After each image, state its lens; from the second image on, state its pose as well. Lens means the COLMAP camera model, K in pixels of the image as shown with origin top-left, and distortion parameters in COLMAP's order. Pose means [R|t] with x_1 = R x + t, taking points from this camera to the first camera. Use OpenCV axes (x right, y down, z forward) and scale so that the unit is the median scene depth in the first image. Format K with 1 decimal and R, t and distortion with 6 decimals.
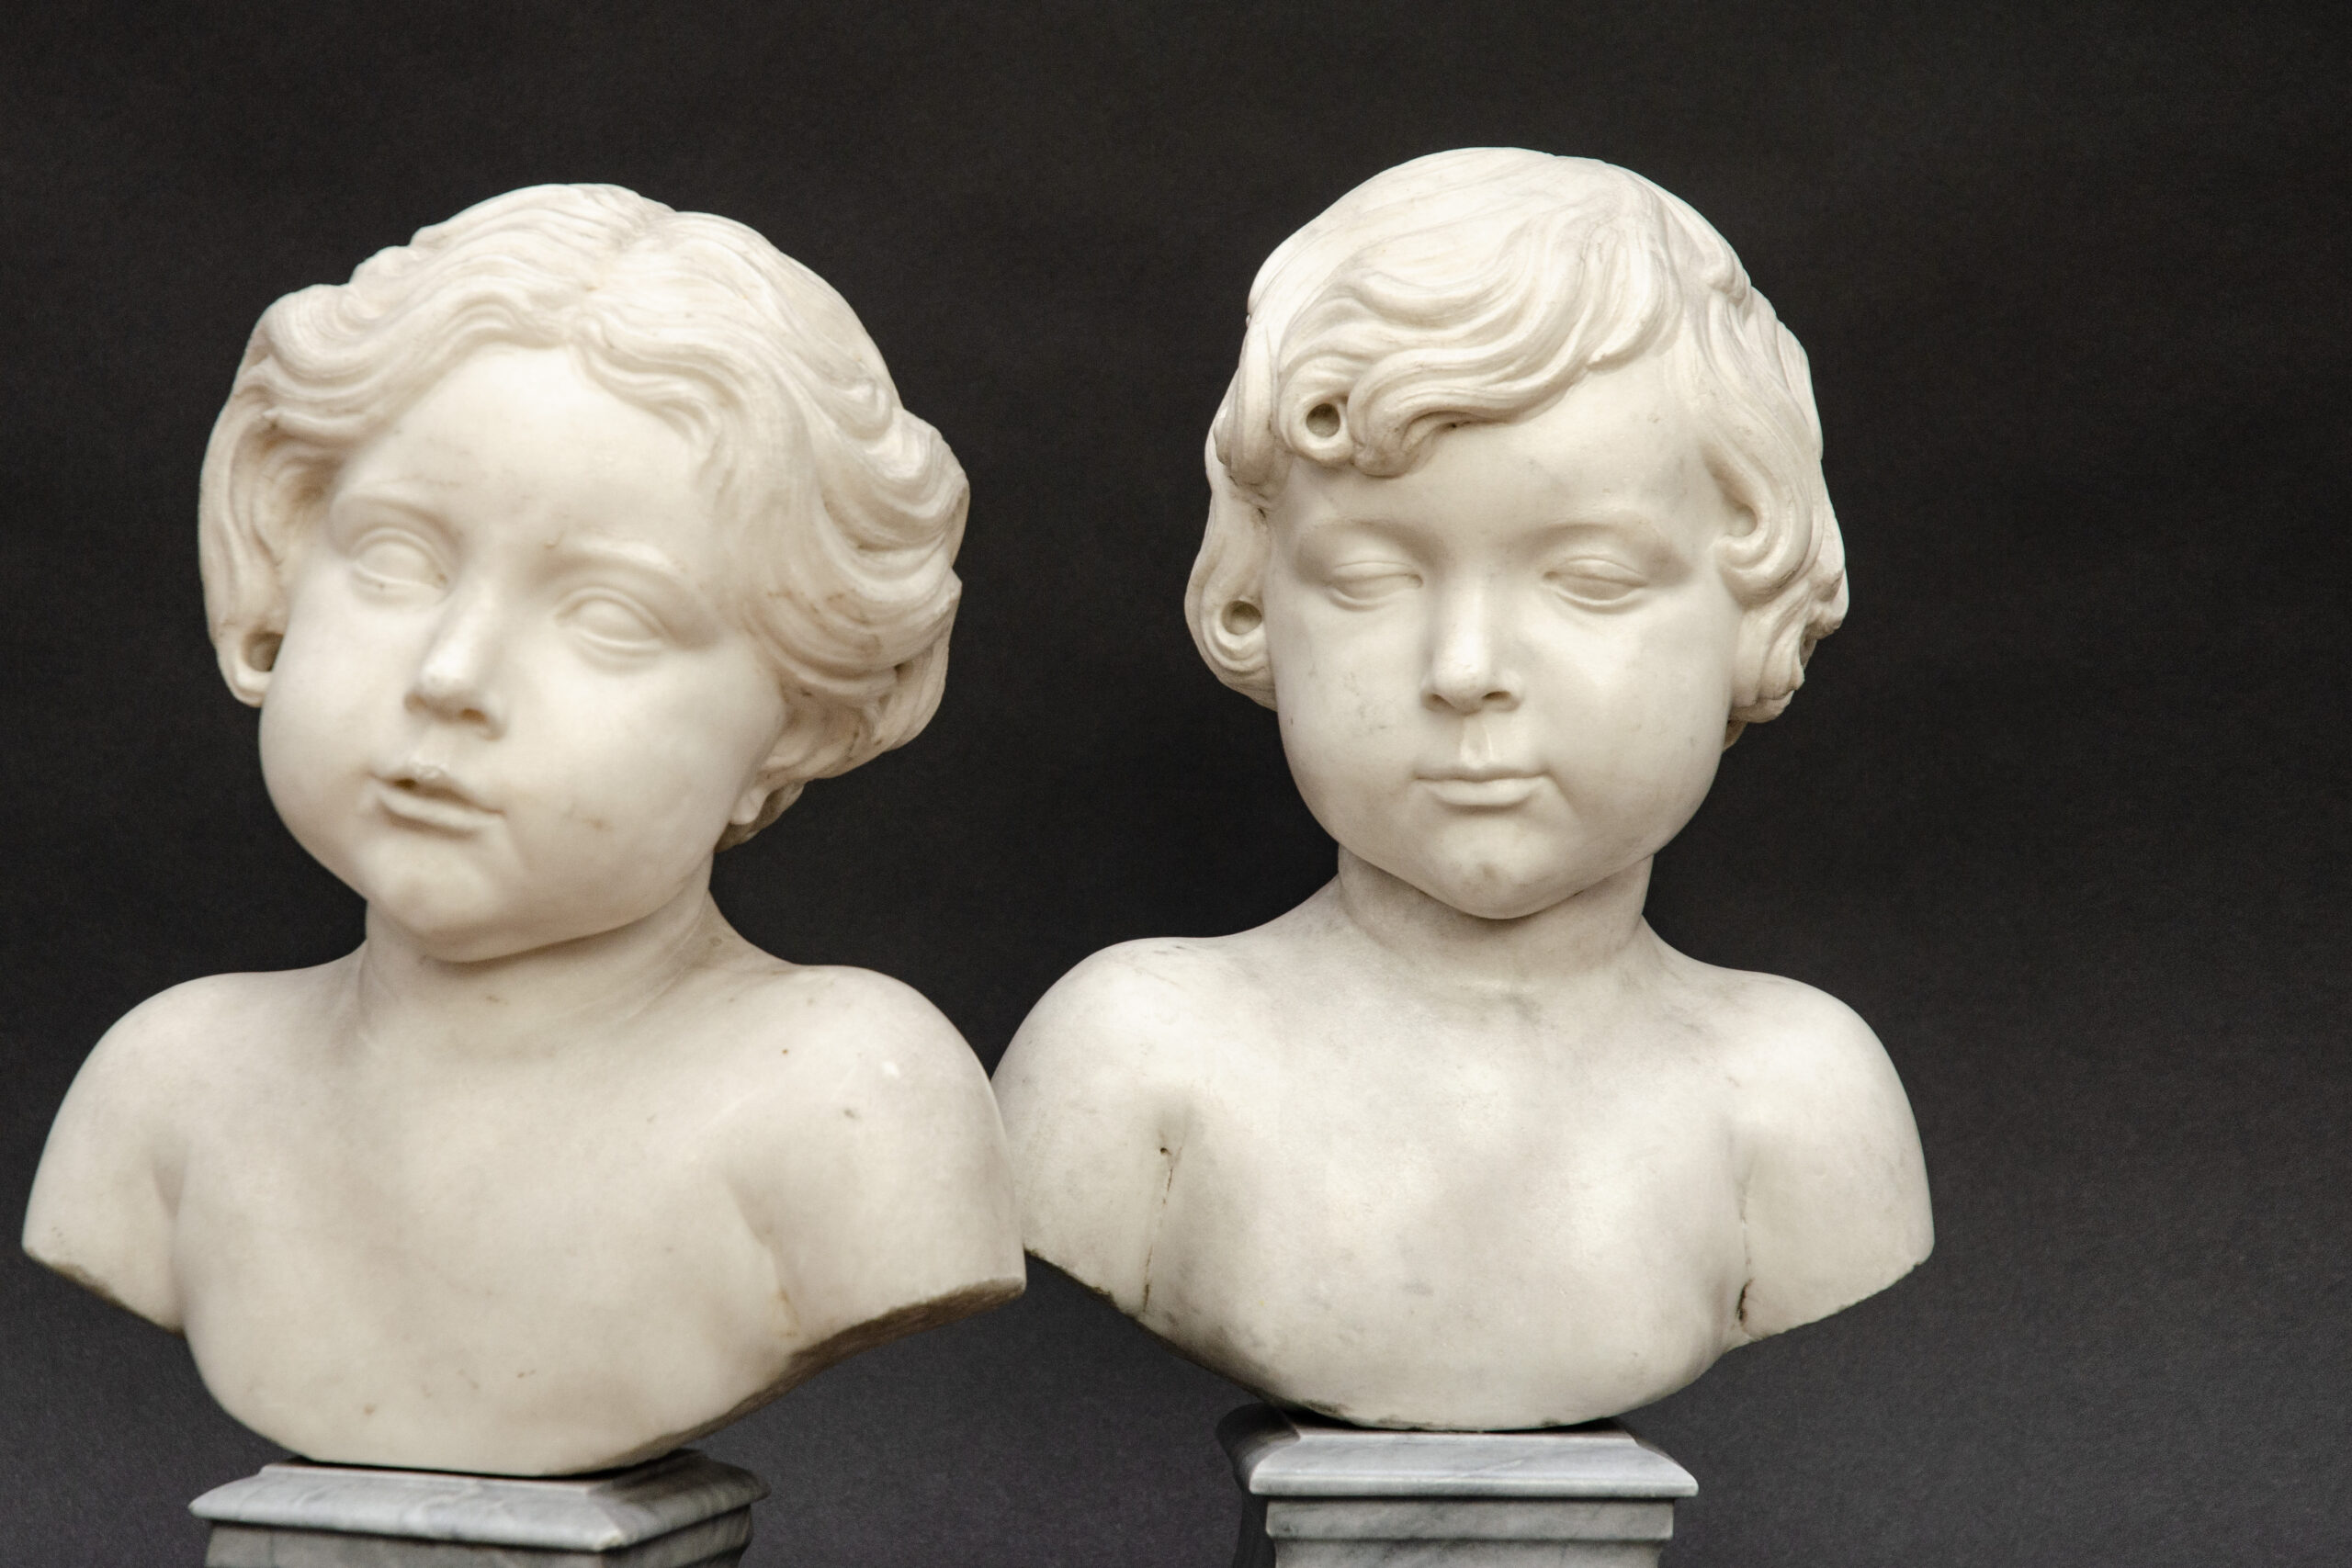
lens RADIAL K [[6686.2, 0, 1020.6], [0, 6686.2, 741.1], [0, 0, 1]] dist [0.228464, 0.036108]
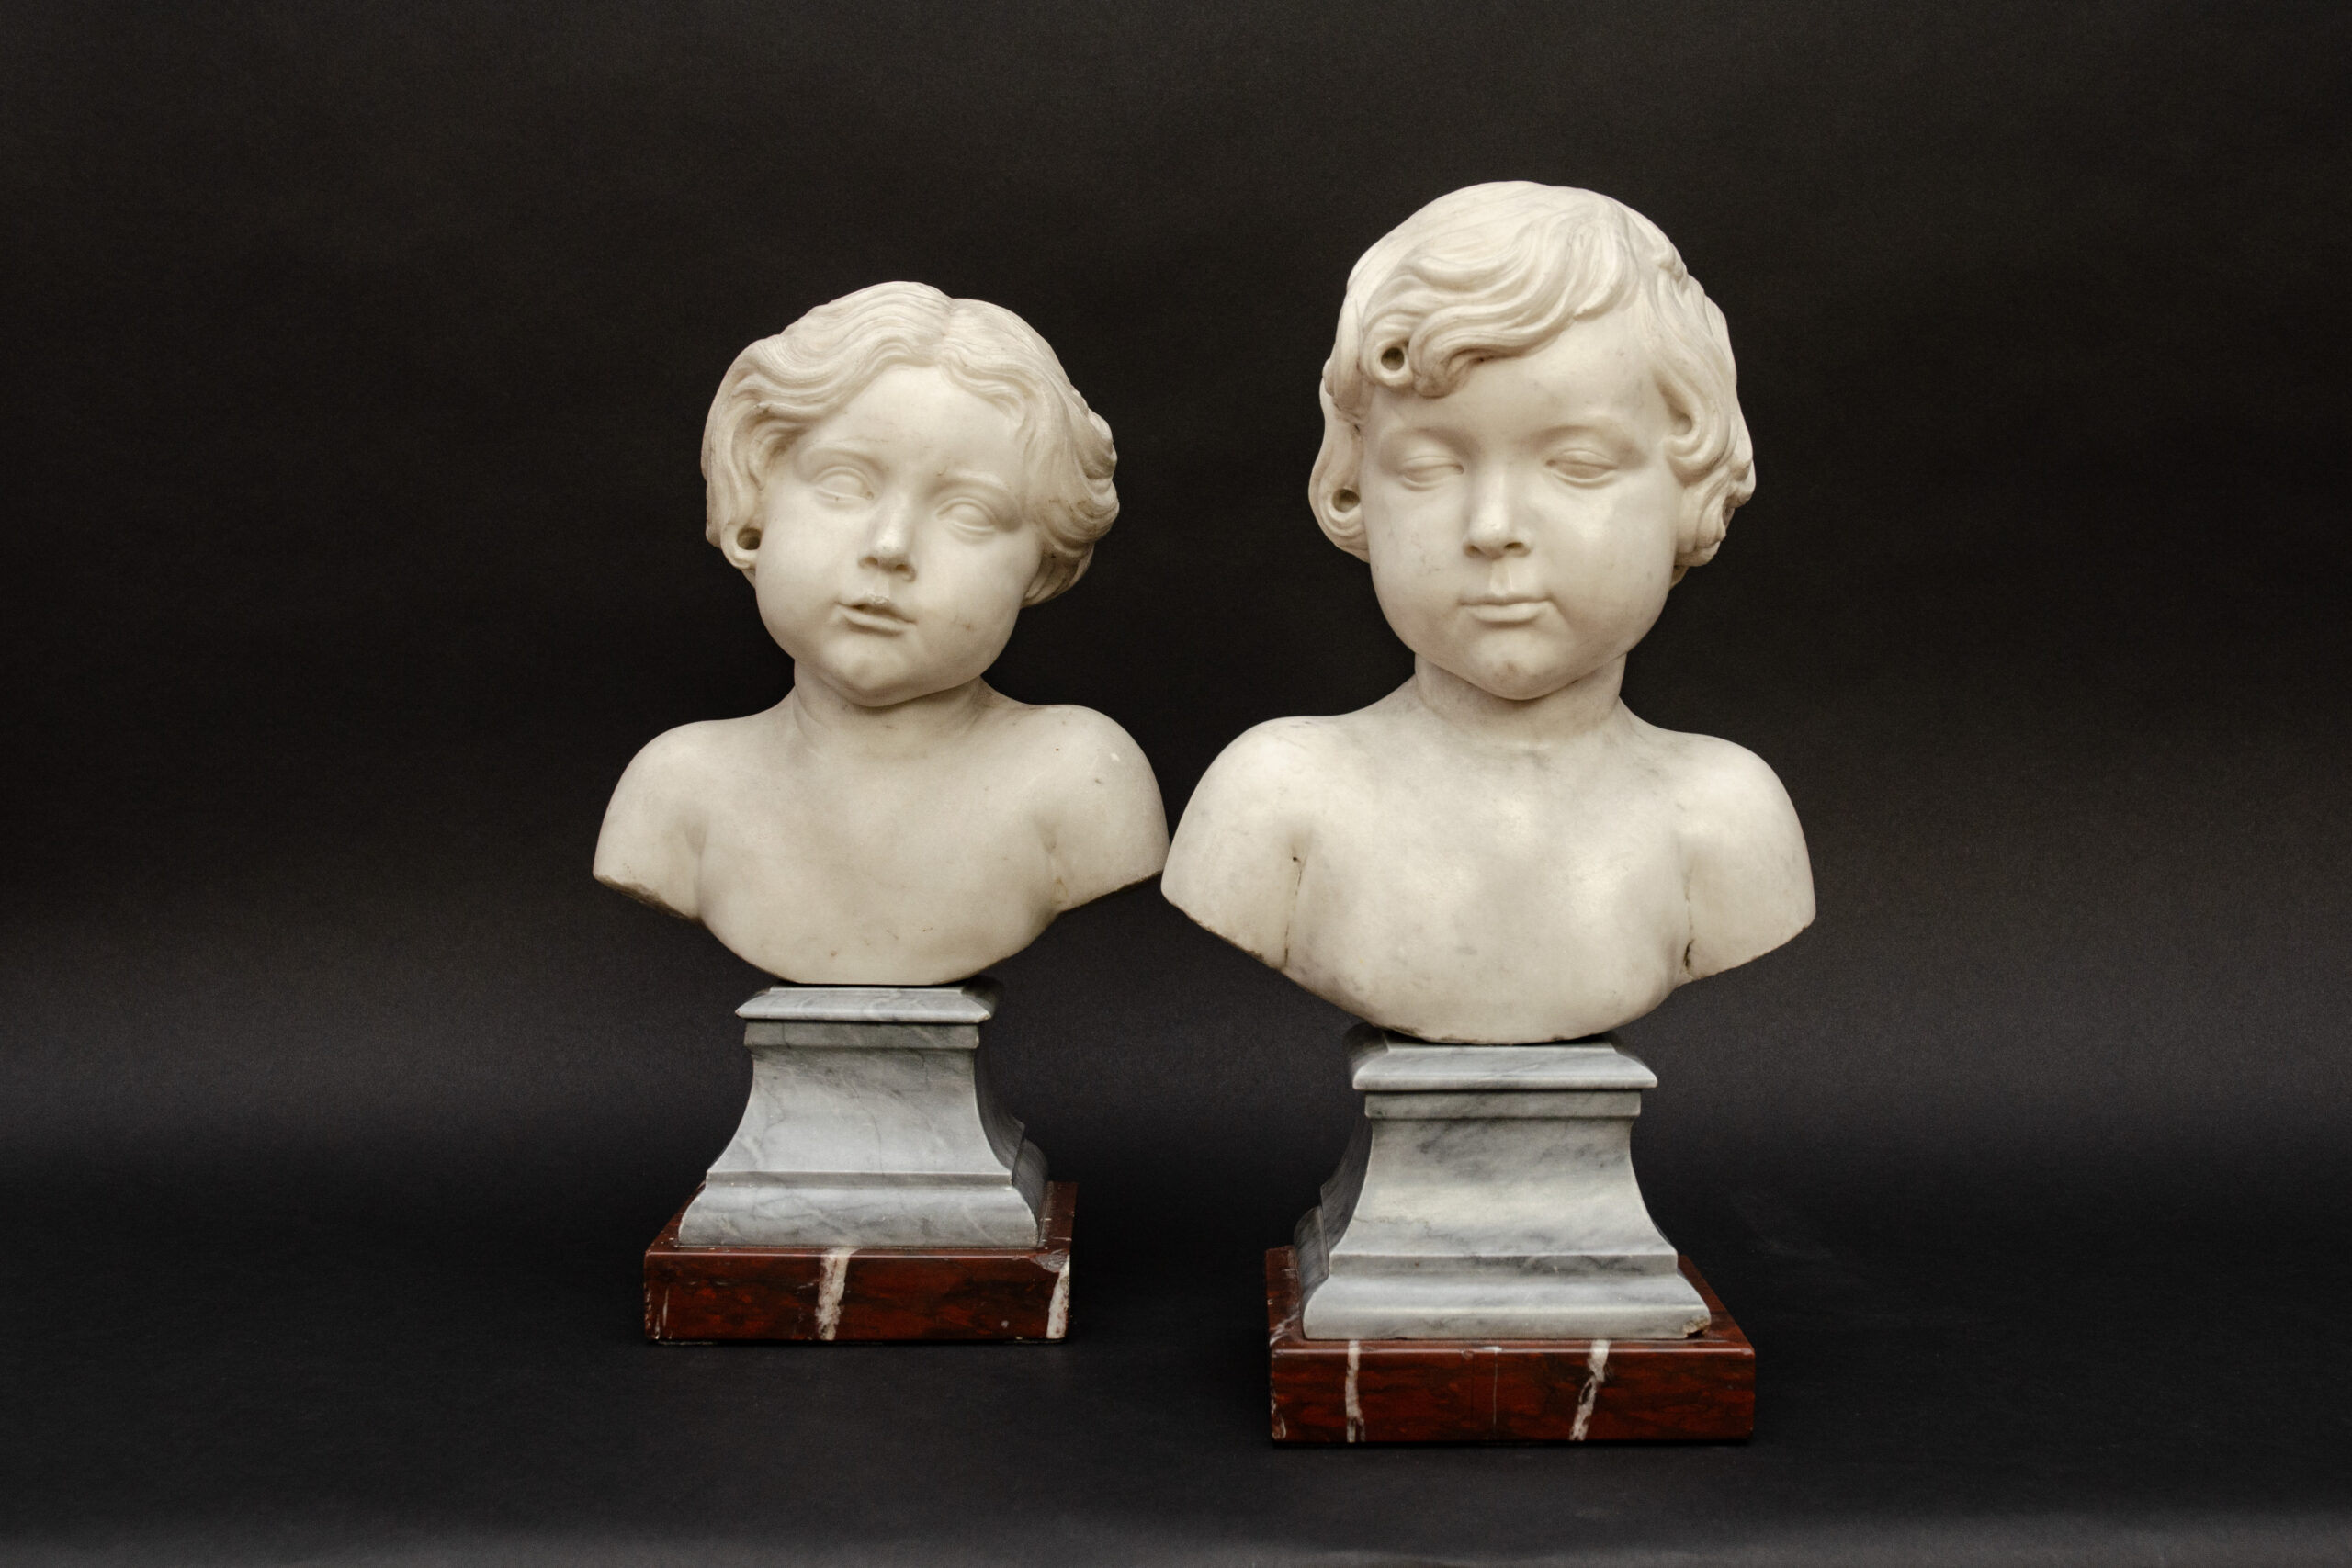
lens RADIAL K [[2979.4, 0, 1178.8], [0, 2979.4, 764.3], [0, 0, 1]] dist [-0.038749, -0.019454]
pose [[0.997609, -0.013188, -0.067843, 0.041127], [0.015751, 0.999177, 0.037392, 0.015202], [0.067294, -0.038371, 0.996995, 0.343182]]
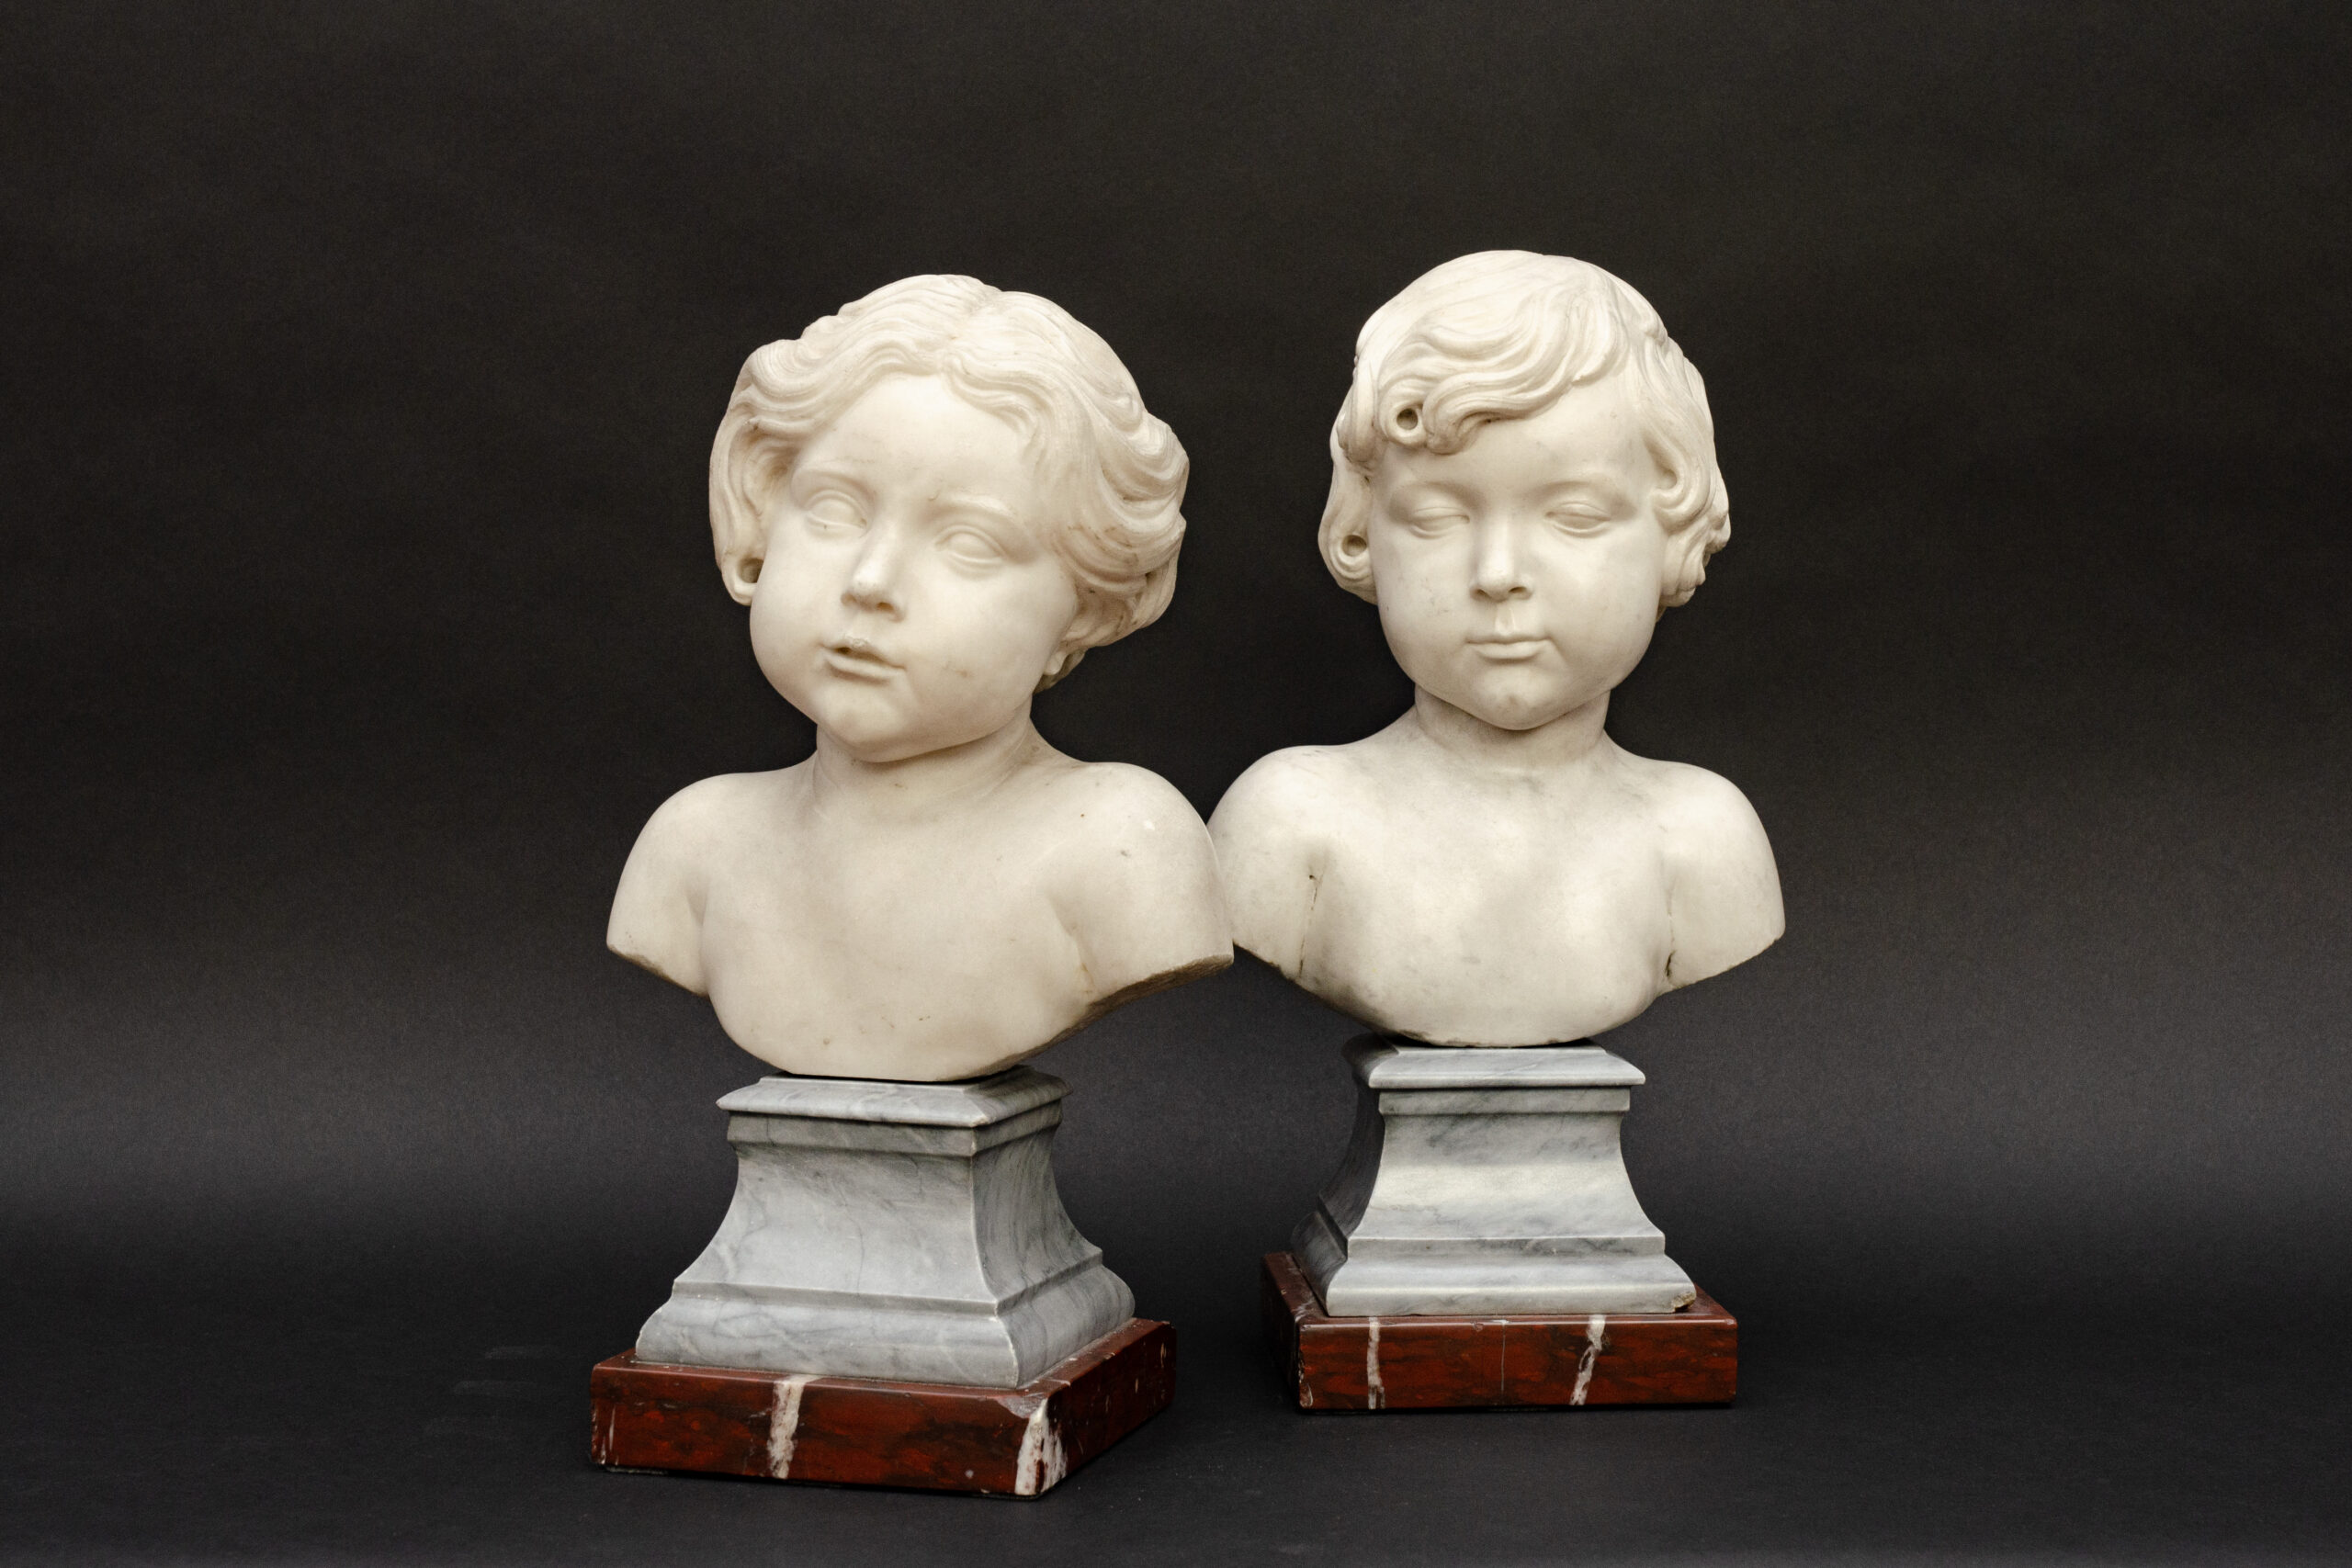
lens RADIAL K [[3895.0, 0, 1176.0], [0, 3895.0, 784.0], [0, 0, 1]] dist [0.036685, -0.018789]
pose [[0.999835, -0.014289, 0.011256, -0.021618], [0.013959, 0.999486, 0.028870, 0.011496], [-0.011663, -0.028708, 0.999520, 0.066089]]
